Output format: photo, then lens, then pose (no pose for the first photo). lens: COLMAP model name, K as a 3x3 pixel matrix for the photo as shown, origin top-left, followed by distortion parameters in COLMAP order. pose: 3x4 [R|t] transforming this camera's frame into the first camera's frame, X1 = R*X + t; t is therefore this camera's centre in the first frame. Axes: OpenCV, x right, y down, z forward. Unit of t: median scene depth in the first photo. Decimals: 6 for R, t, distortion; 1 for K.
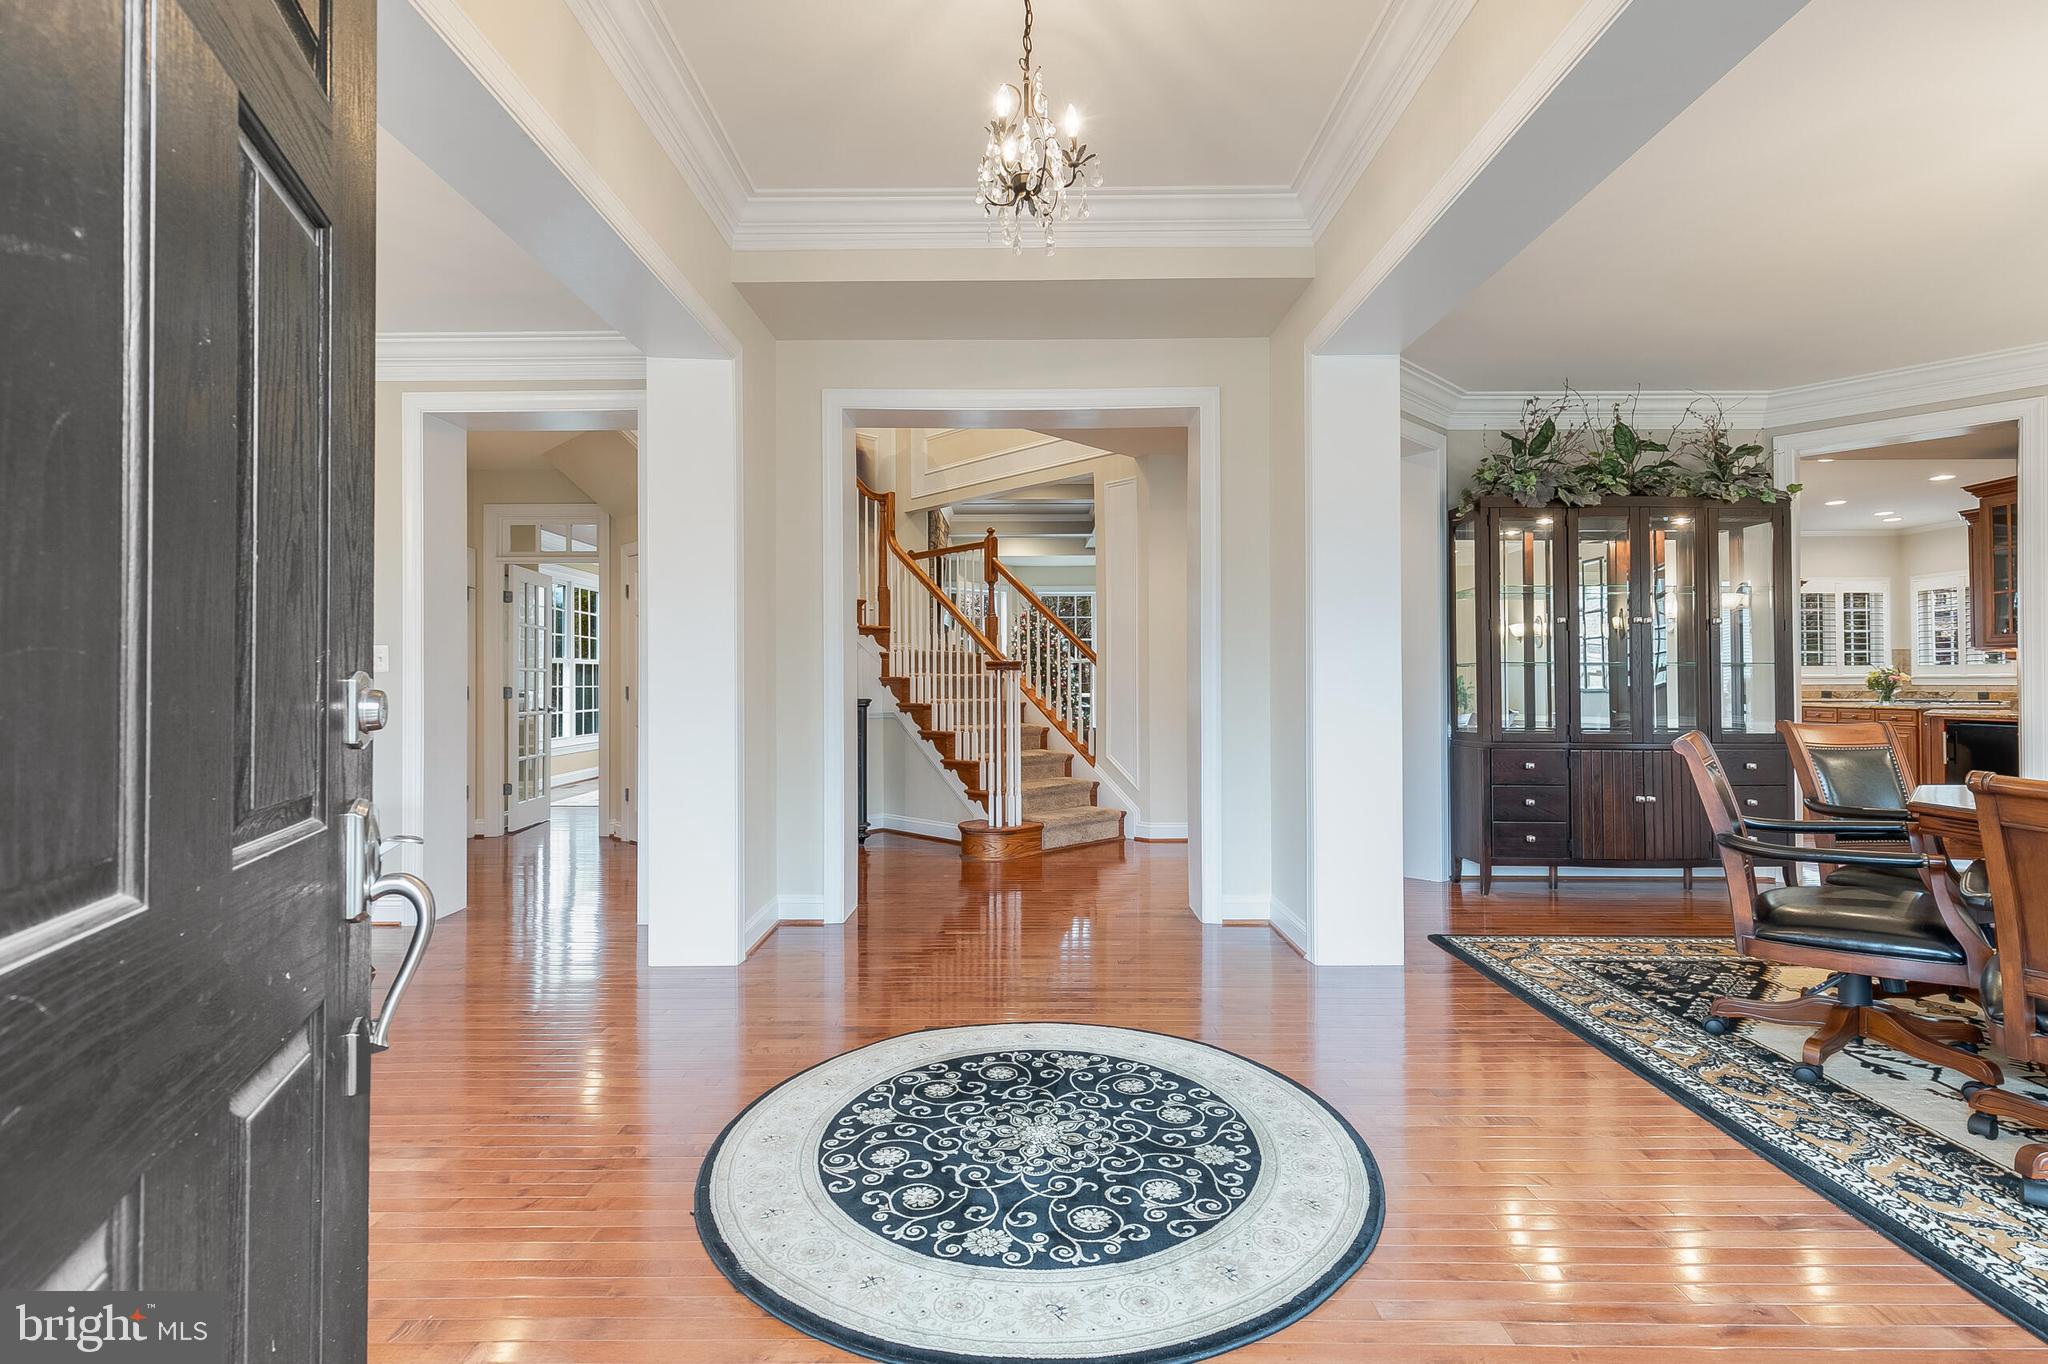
lens RADIAL K [[950.8, 0, 1024.0], [0, 950.8, 682.0], [0, 0, 1]] dist [-0.001172, -0.000157]
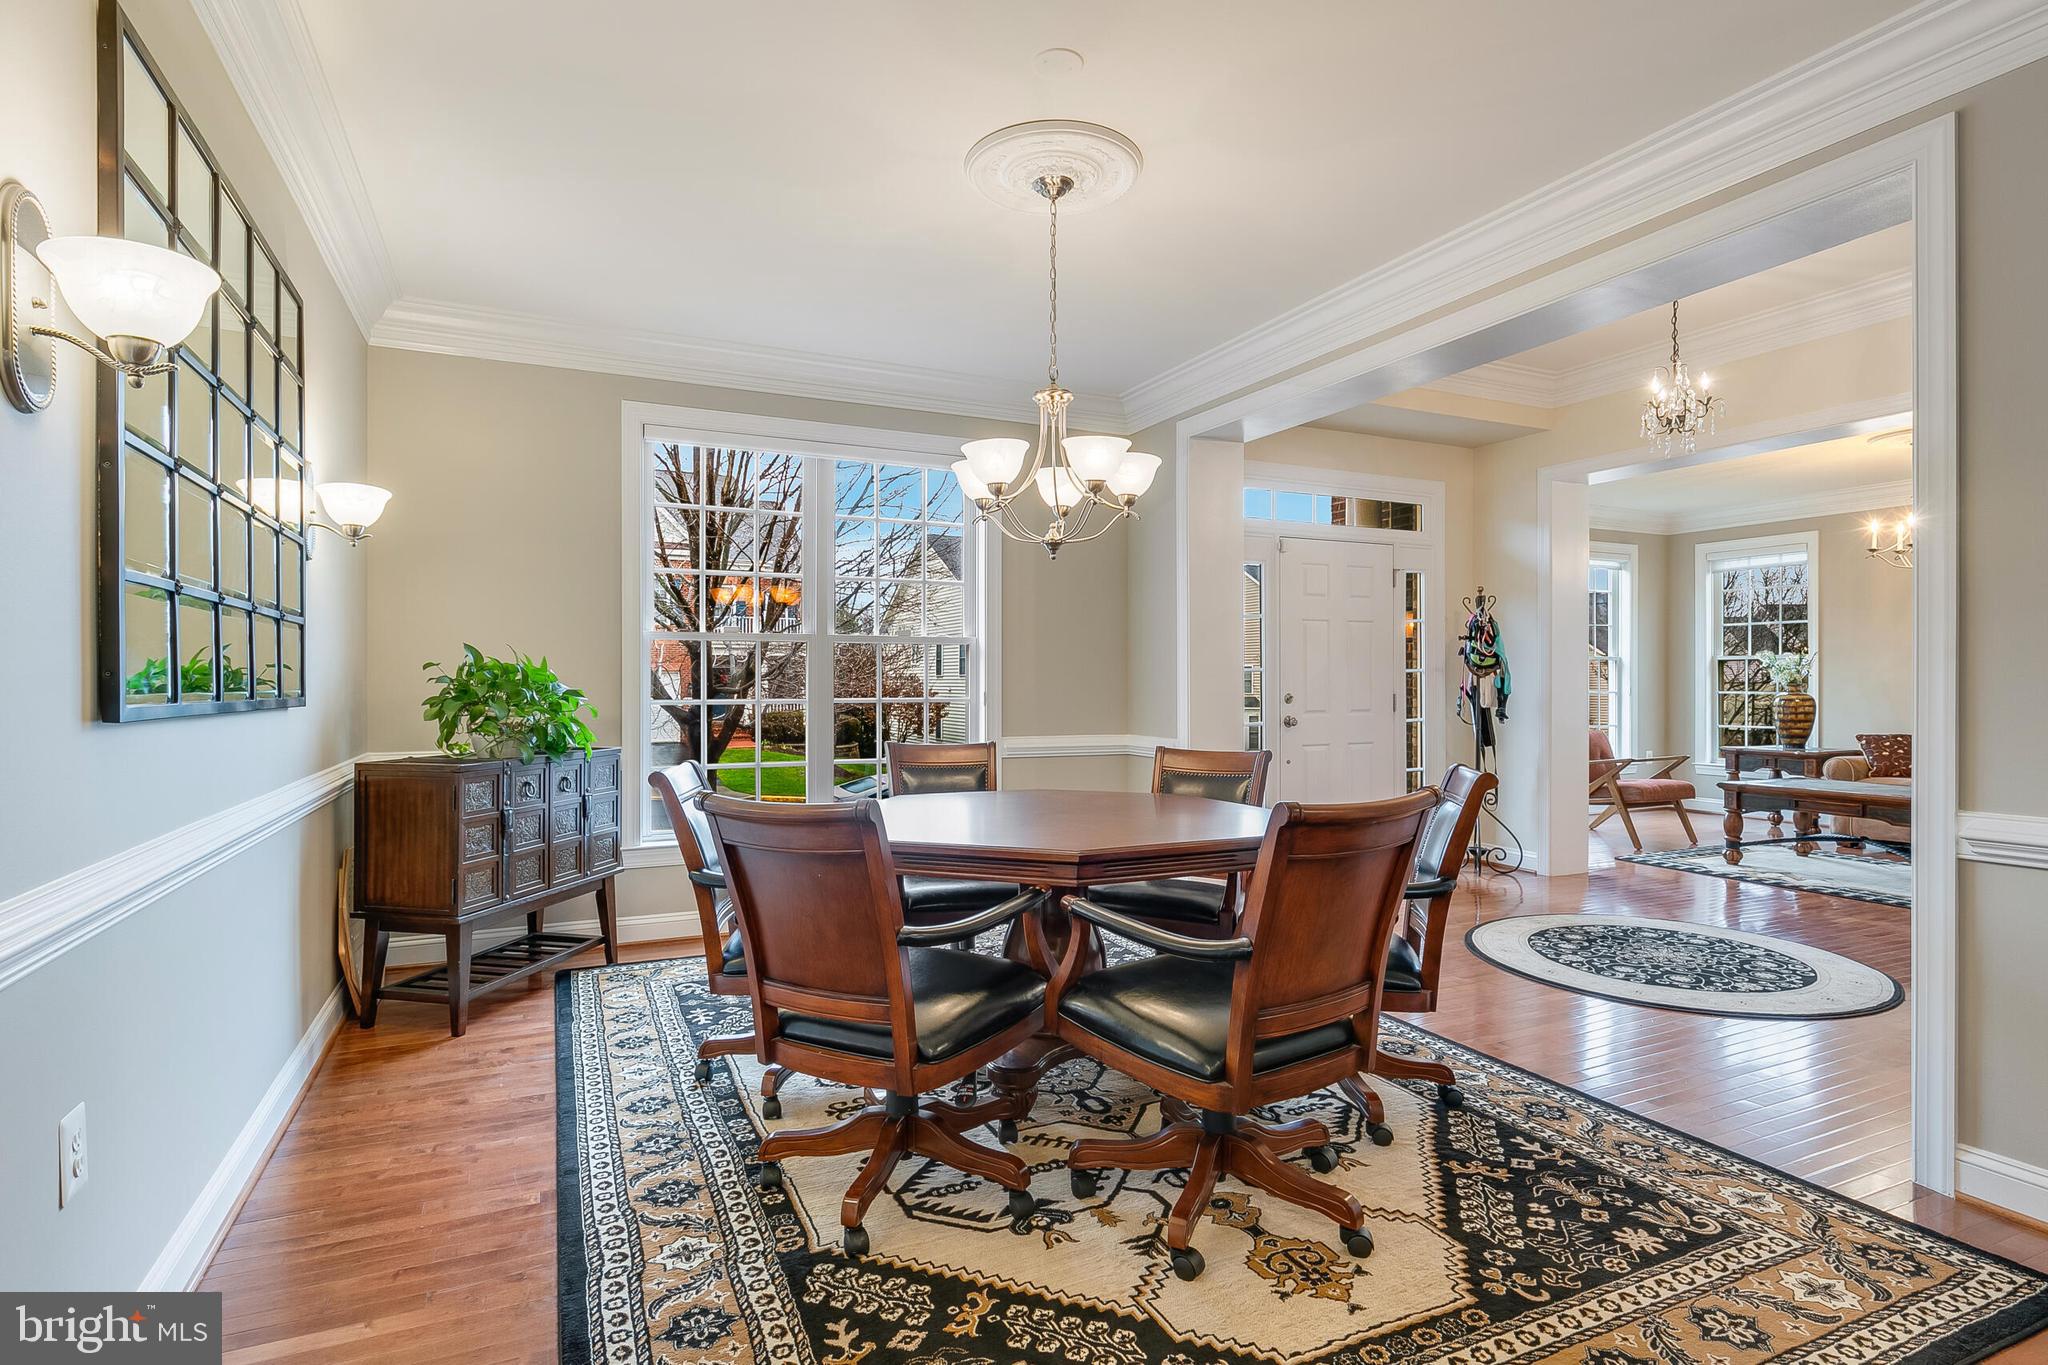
lens RADIAL K [[1011.9, 0, 1022.5], [0, 1011.9, 677.8], [0, 0, 1]] dist [0.000795, -0.000684]
pose [[-0.901520, 0.001763, -0.432733, 1.262132], [0.001185, 0.999998, 0.001606, -0.027460], [0.432735, 0.000935, -0.901521, 1.415833]]
